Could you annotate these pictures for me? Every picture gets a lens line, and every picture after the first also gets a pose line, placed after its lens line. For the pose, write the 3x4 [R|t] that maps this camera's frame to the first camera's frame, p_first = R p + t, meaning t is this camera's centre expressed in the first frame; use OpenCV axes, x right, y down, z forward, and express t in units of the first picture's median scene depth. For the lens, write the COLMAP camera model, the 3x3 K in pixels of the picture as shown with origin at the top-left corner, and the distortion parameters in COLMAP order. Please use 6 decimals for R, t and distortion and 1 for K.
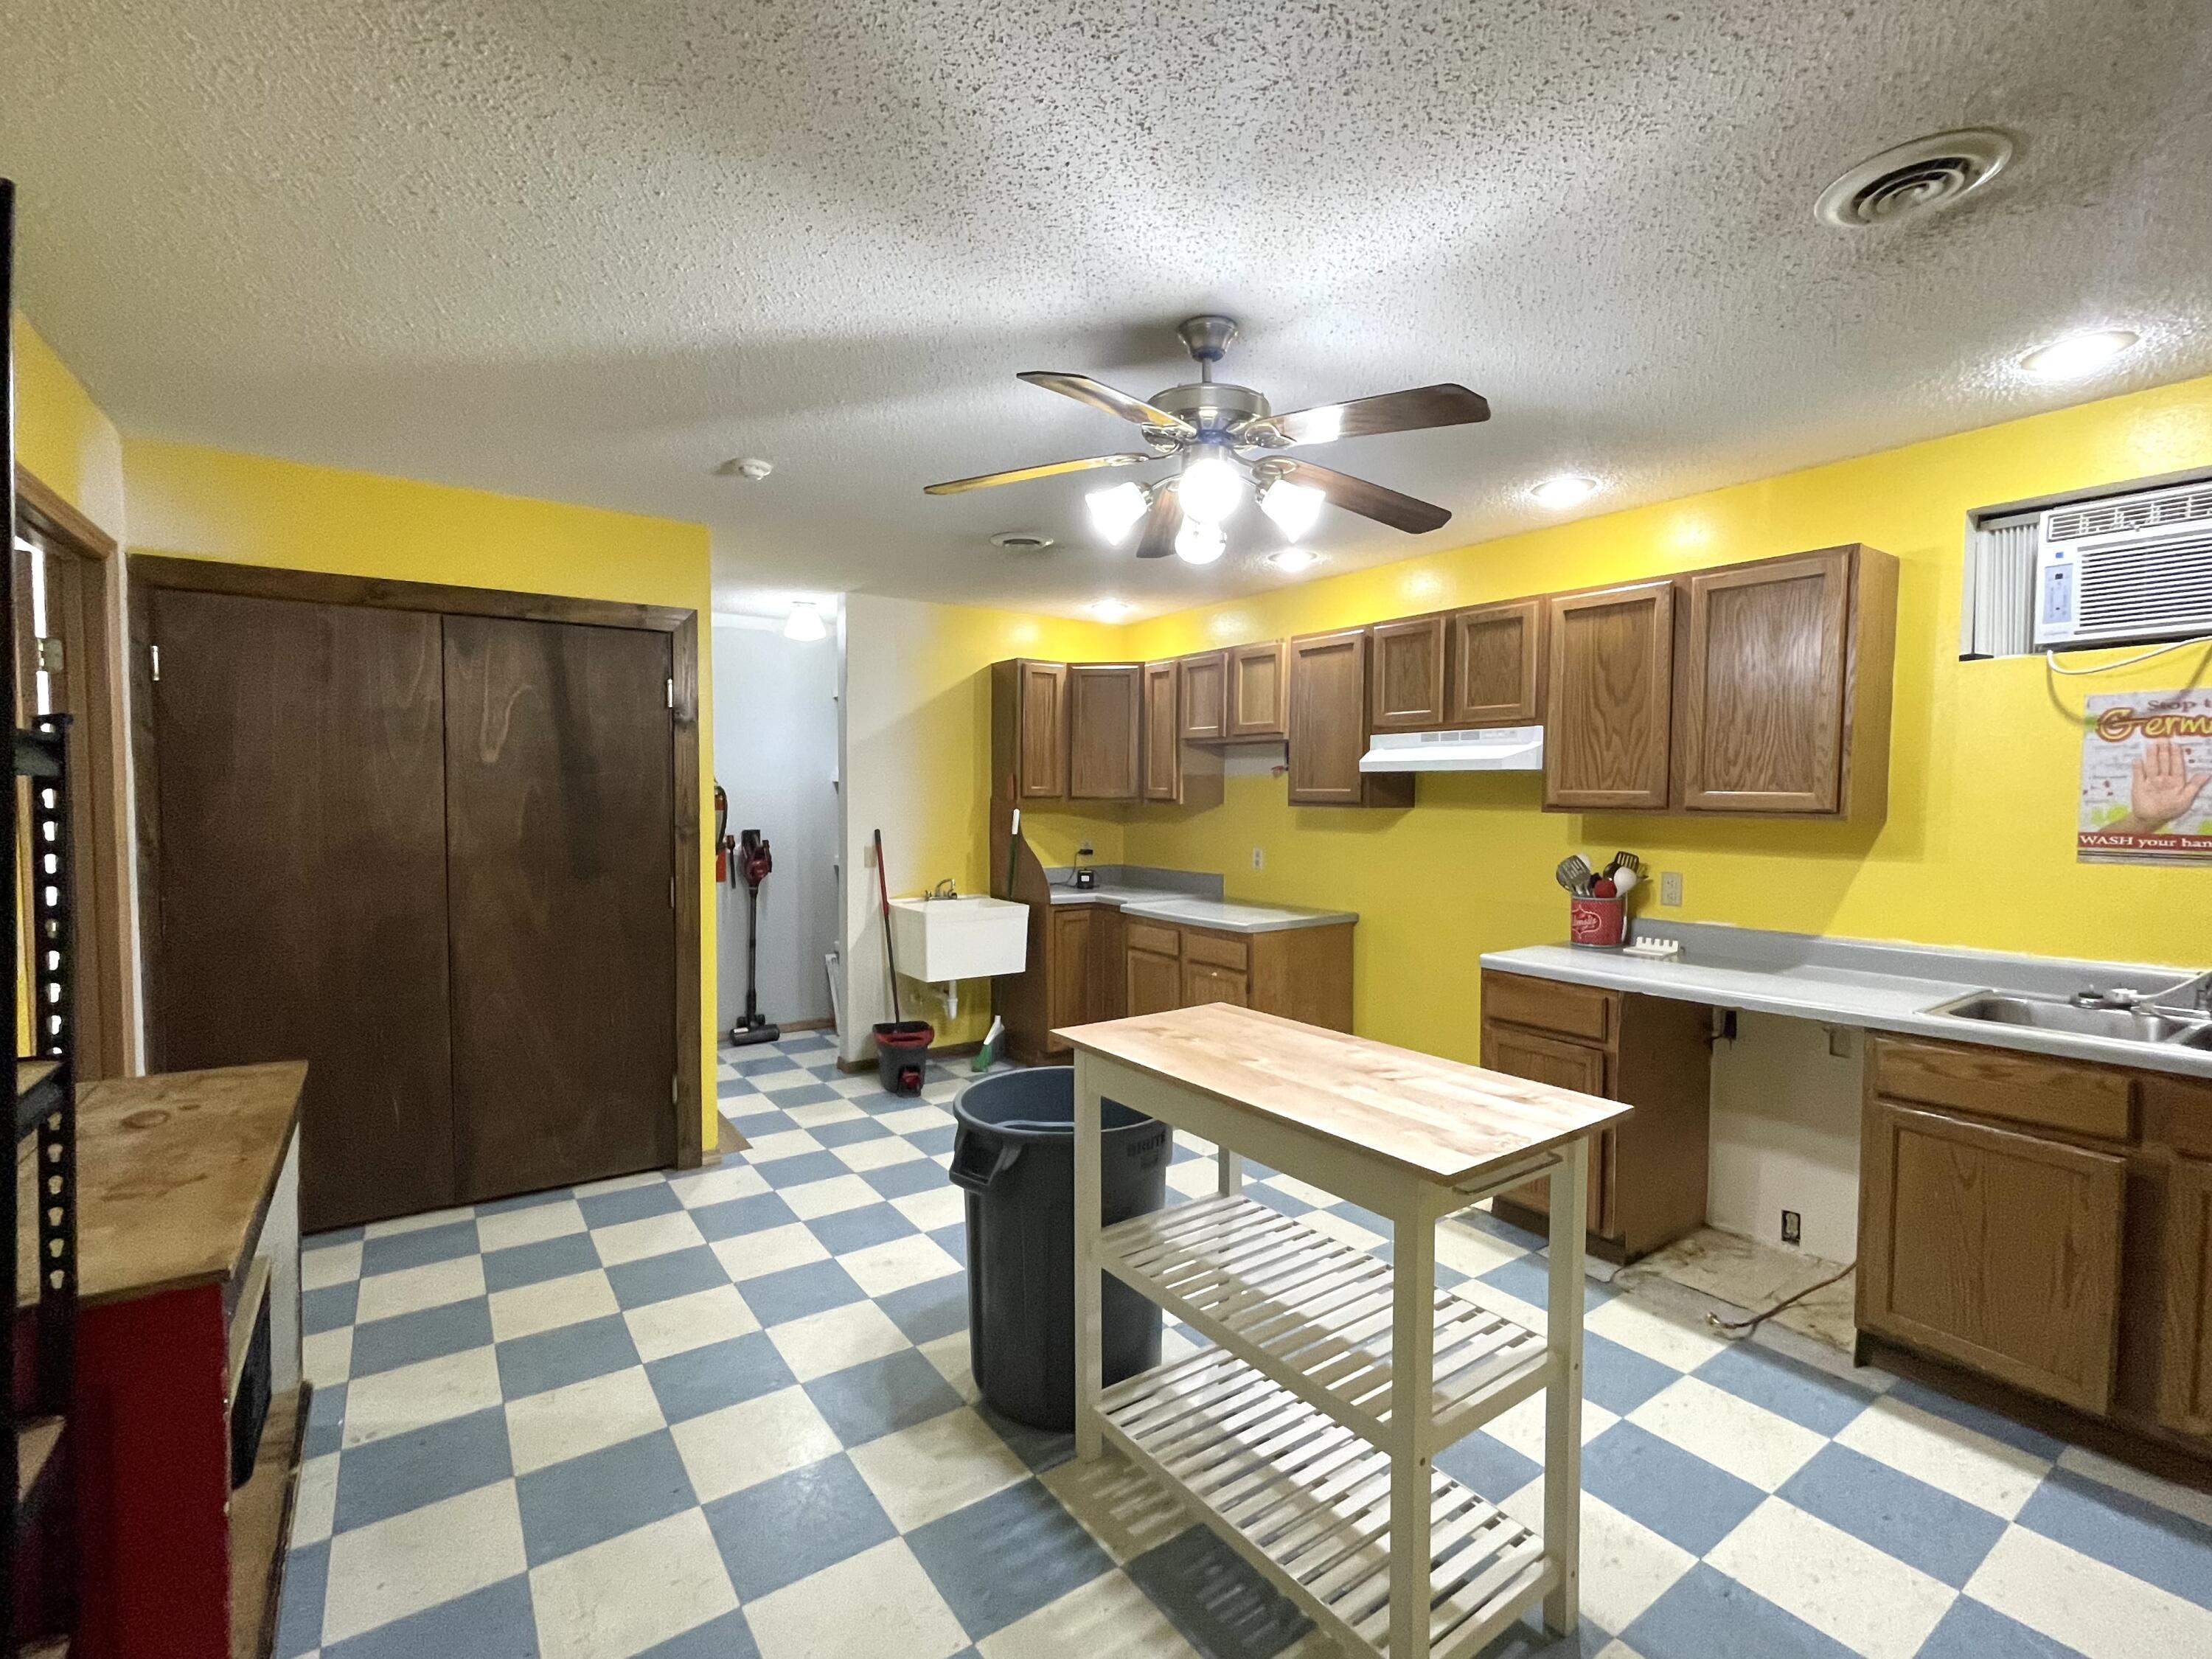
lens RADIAL K [[987.8, 0, 1106.0], [0, 987.8, 829.5], [0, 0, 1]] dist [0.002355, 0.000317]
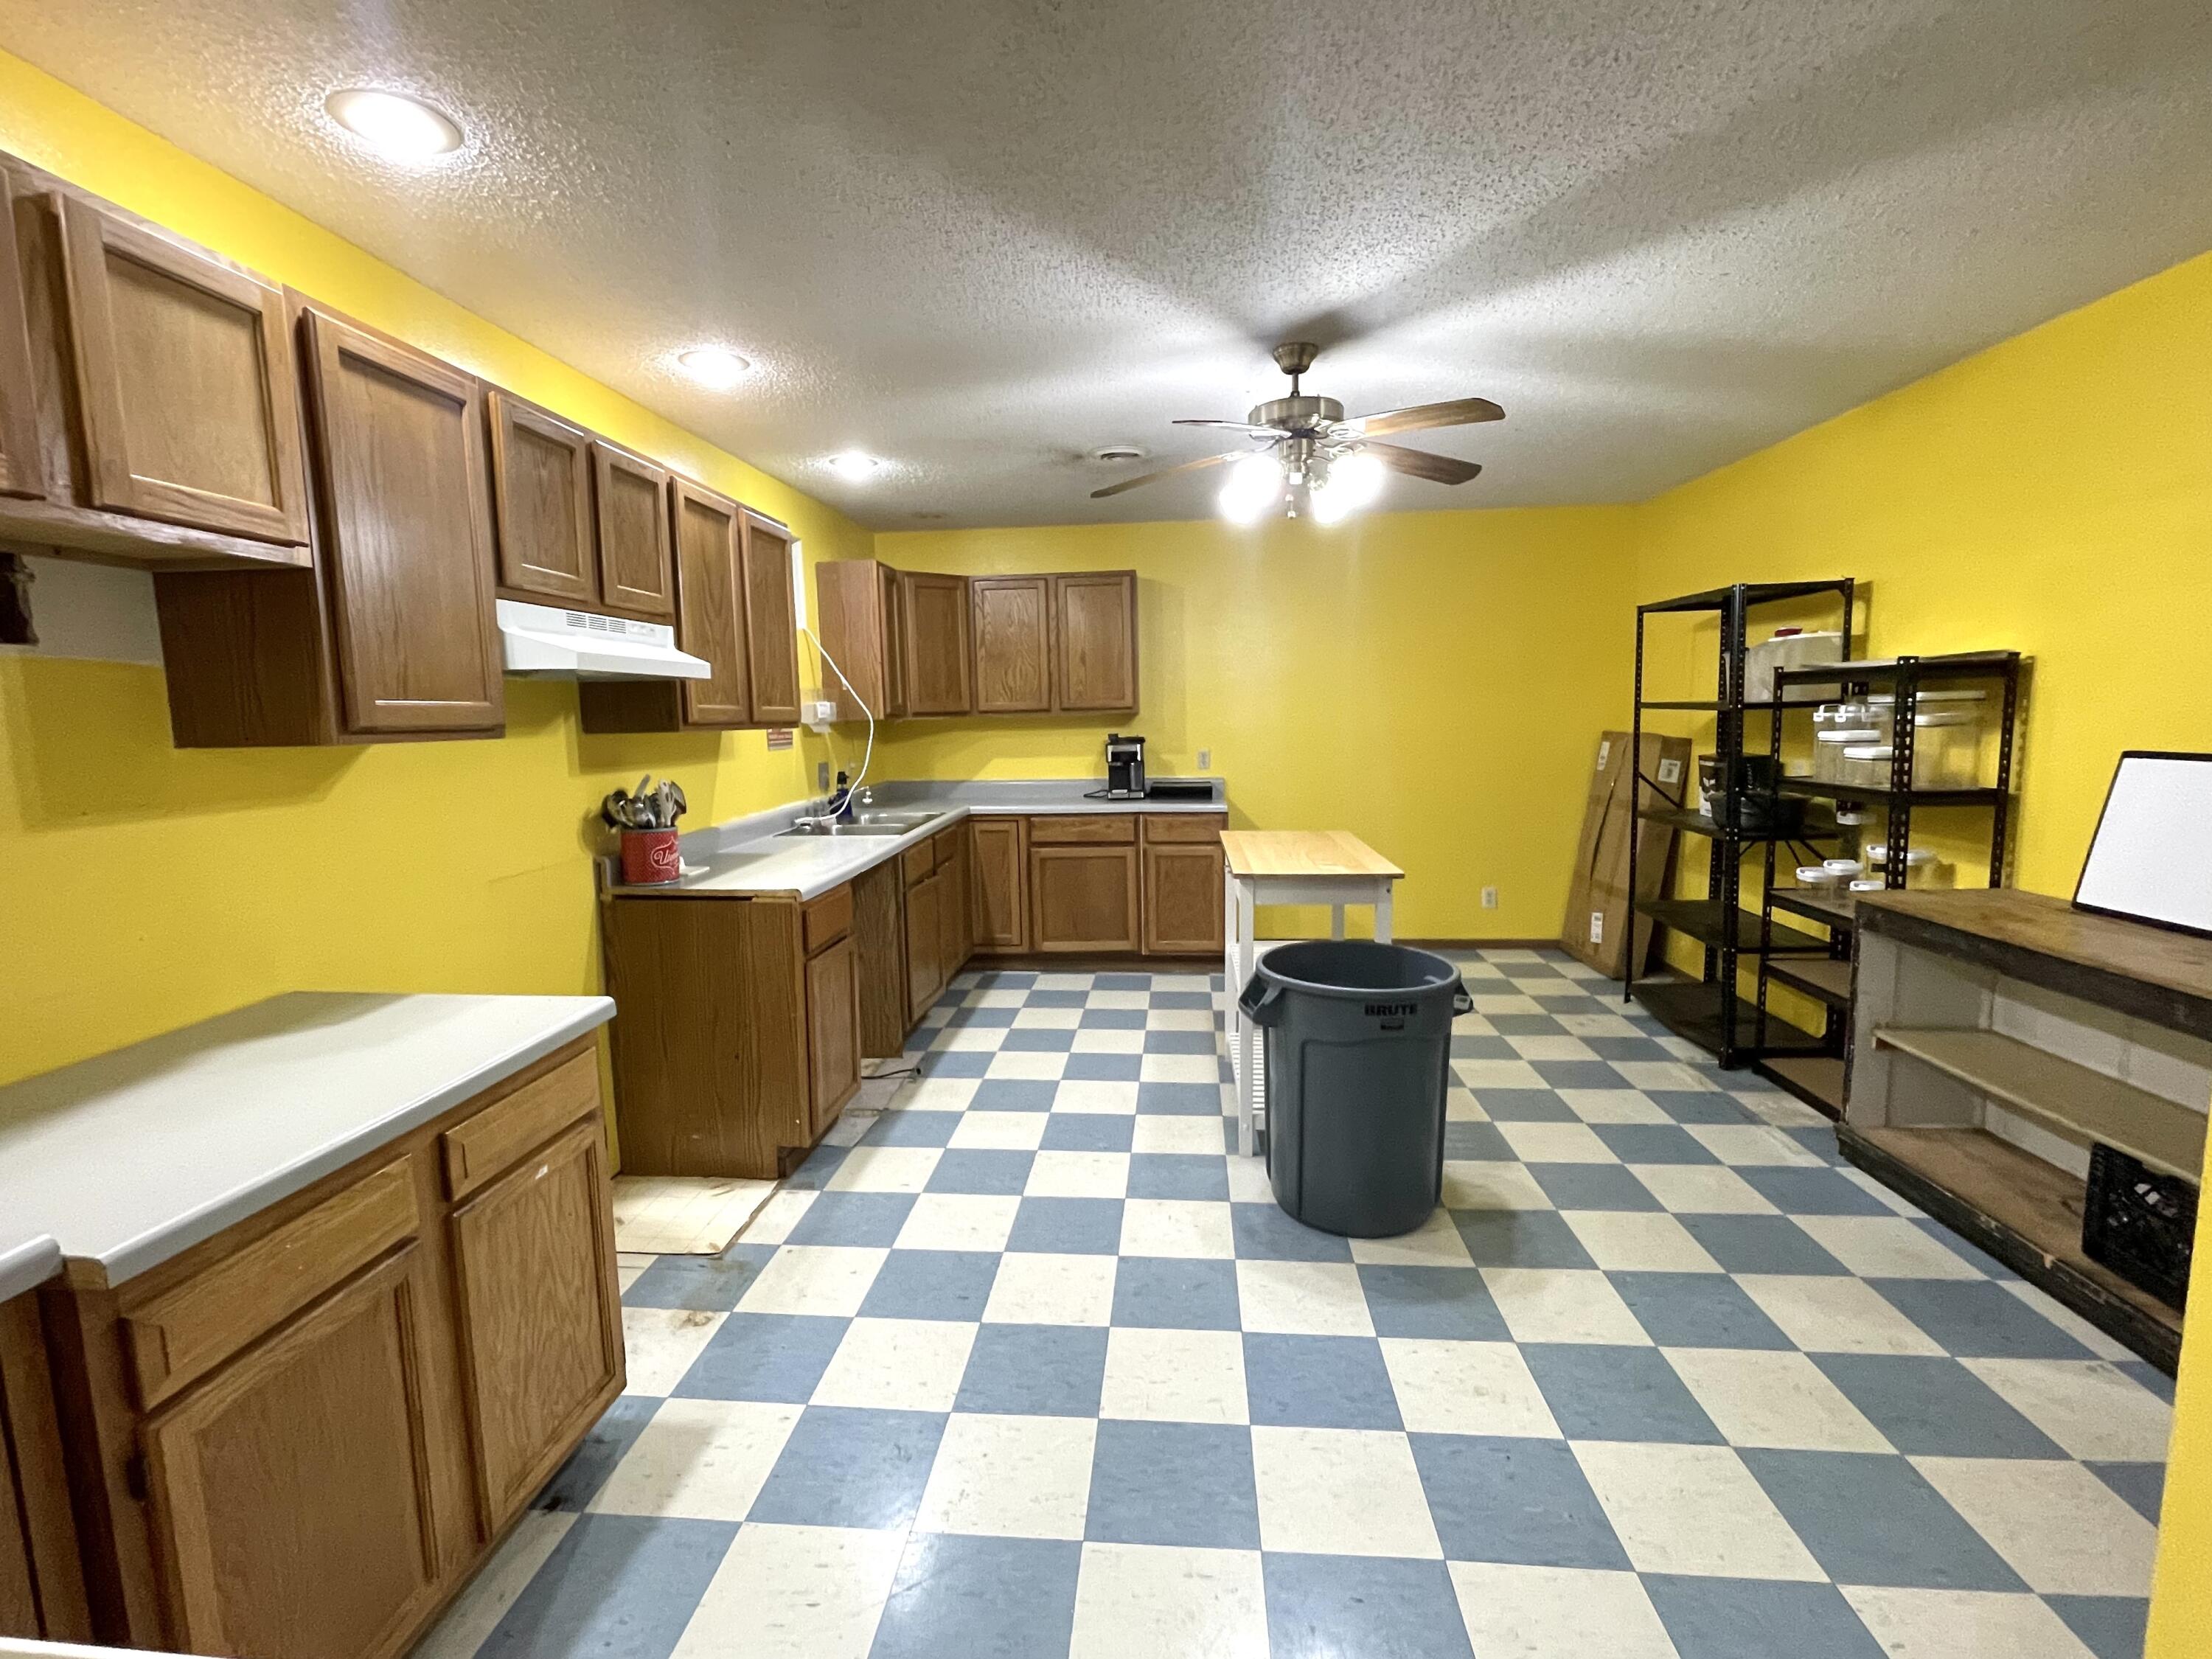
lens RADIAL K [[987.8, 0, 1106.0], [0, 987.8, 829.5], [0, 0, 1]] dist [0.002355, 0.000317]
pose [[-0.764486, -0.065567, 0.641297, -0.510426], [0.044483, 0.987077, 0.153948, -0.065535], [-0.643104, 0.146218, -0.751690, 1.906962]]
